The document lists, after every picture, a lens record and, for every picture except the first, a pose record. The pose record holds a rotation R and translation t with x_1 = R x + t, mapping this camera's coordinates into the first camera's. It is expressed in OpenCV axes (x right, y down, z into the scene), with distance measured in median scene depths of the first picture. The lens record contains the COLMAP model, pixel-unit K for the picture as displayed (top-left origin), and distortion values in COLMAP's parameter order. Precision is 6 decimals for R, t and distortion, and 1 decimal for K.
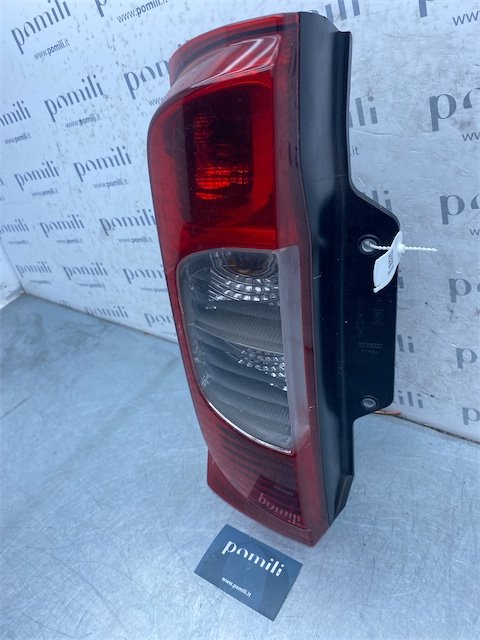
lens RADIAL K [[498.1, 0, 236.3], [0, 498.1, 317.2], [0, 0, 1]] dist [-0.003492, -0.005938]
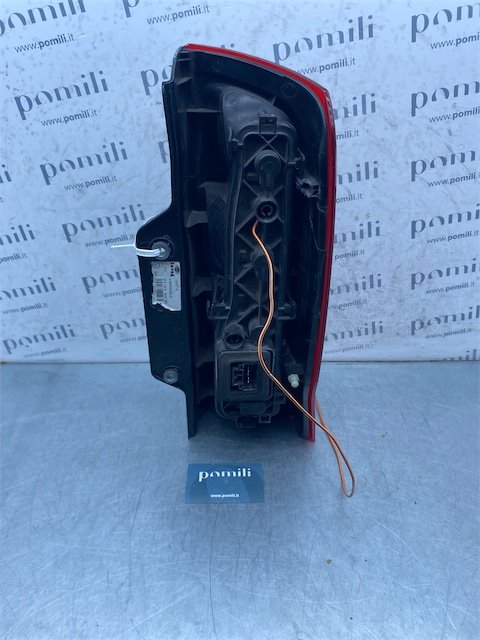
lens RADIAL K [[498.1, 0, 235.6], [0, 498.1, 317.5], [0, 0, 1]] dist [-0.003492, -0.005938]
pose [[0.822525, -0.152846, 0.547805, -0.559668], [0.228419, 0.970891, -0.072076, 0.204901], [-0.520843, 0.184413, 0.833495, -0.106903]]
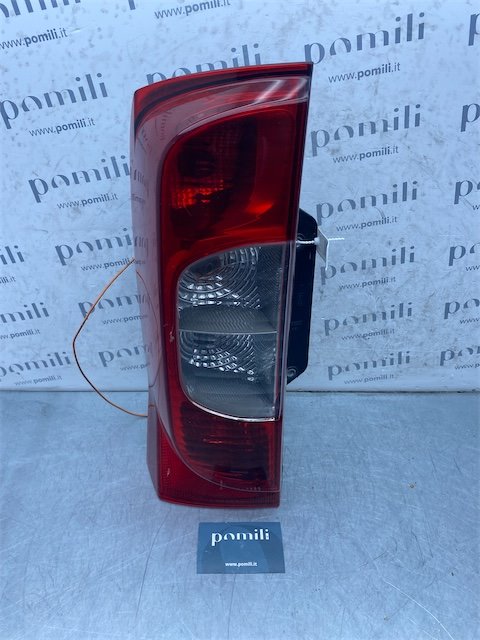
lens RADIAL K [[498.1, 0, 236.9], [0, 498.1, 322.6], [0, 0, 1]] dist [-0.003492, -0.005938]
pose [[0.817481, -0.179110, 0.547398, -0.493583], [0.218177, 0.975887, -0.006511, 0.027239], [-0.533033, 0.124752, 0.836847, 0.022091]]
